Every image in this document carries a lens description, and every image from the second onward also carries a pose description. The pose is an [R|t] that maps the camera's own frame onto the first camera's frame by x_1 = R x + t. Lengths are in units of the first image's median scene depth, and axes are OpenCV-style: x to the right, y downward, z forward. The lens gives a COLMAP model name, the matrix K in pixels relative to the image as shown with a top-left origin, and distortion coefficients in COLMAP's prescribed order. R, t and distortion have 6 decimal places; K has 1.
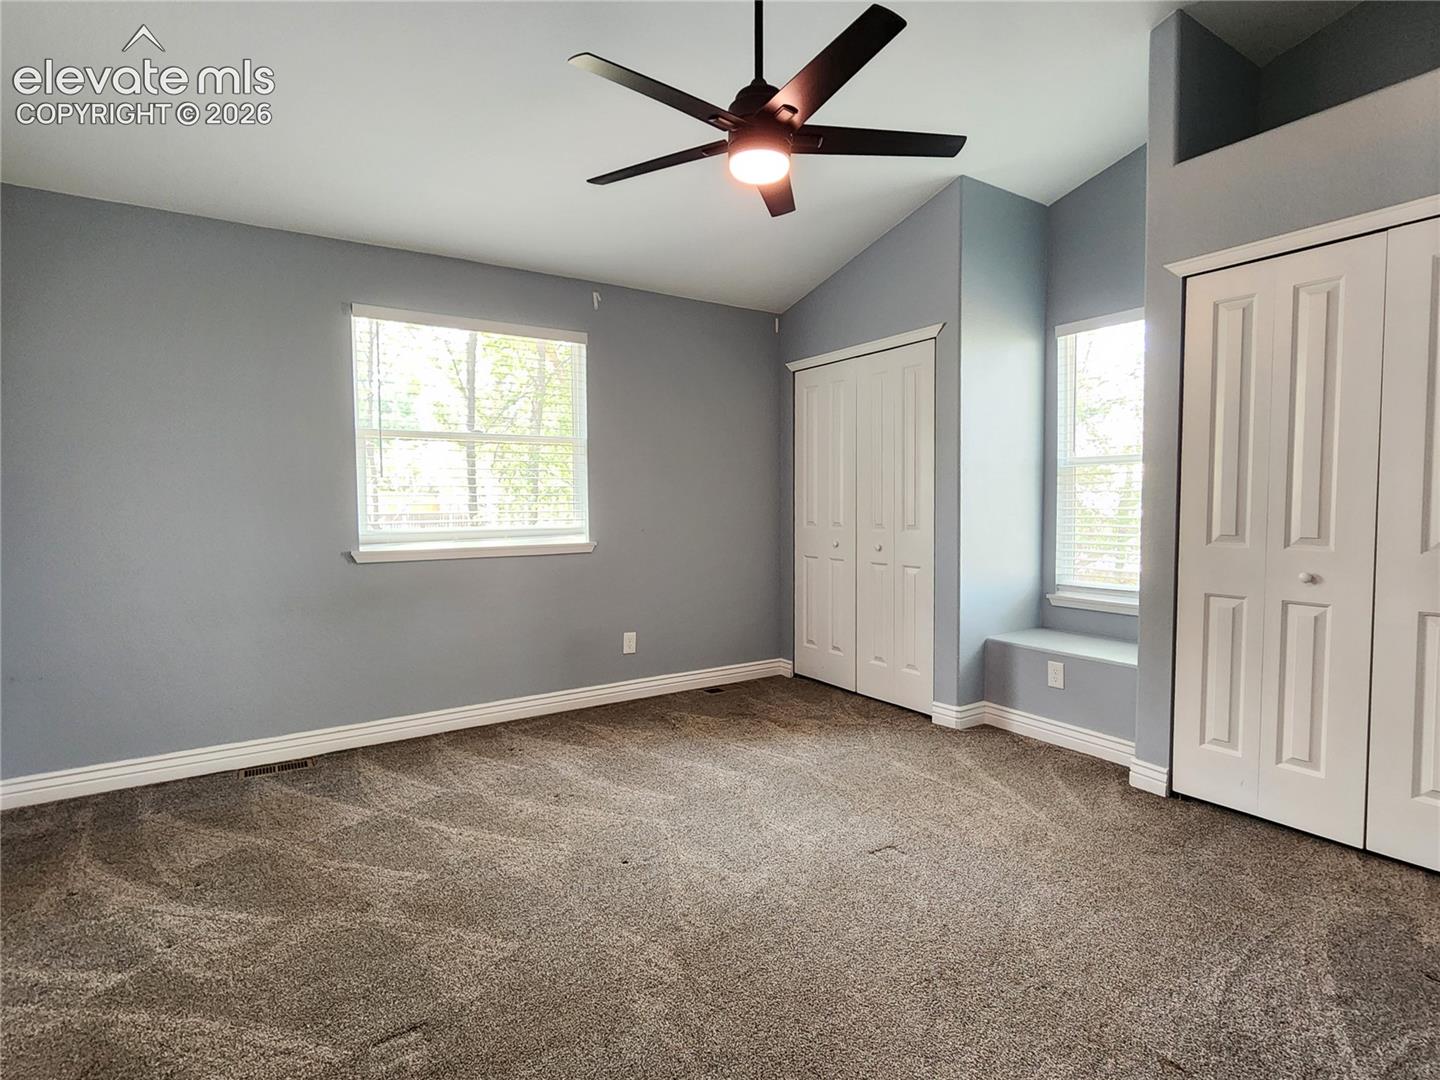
lens RADIAL K [[726.3, 0, 728.5], [0, 726.3, 541.5], [0, 0, 1]] dist [0.000703, 0.002074]
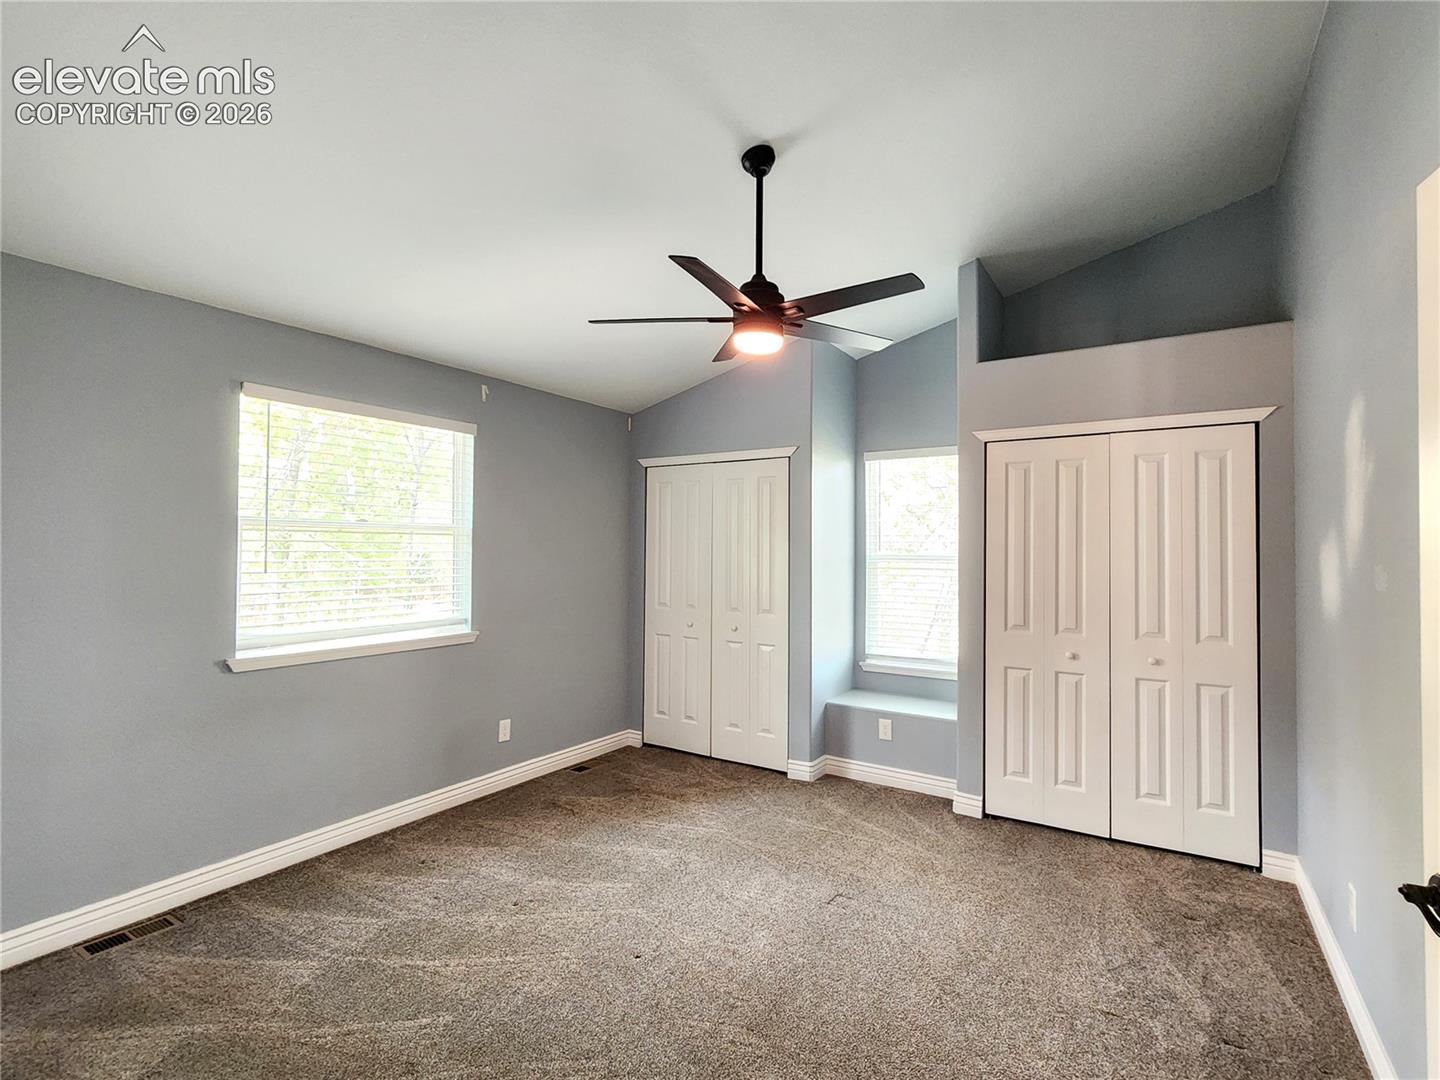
lens RADIAL K [[696.2, 0, 719.2], [0, 696.2, 541.9], [0, 0, 1]] dist [-0.000179, 0.001745]
pose [[0.913029, 0.019728, 0.407417, -0.315609], [0.006225, 0.998039, -0.062278, -0.069774], [-0.407847, 0.059398, 0.911116, -0.011135]]
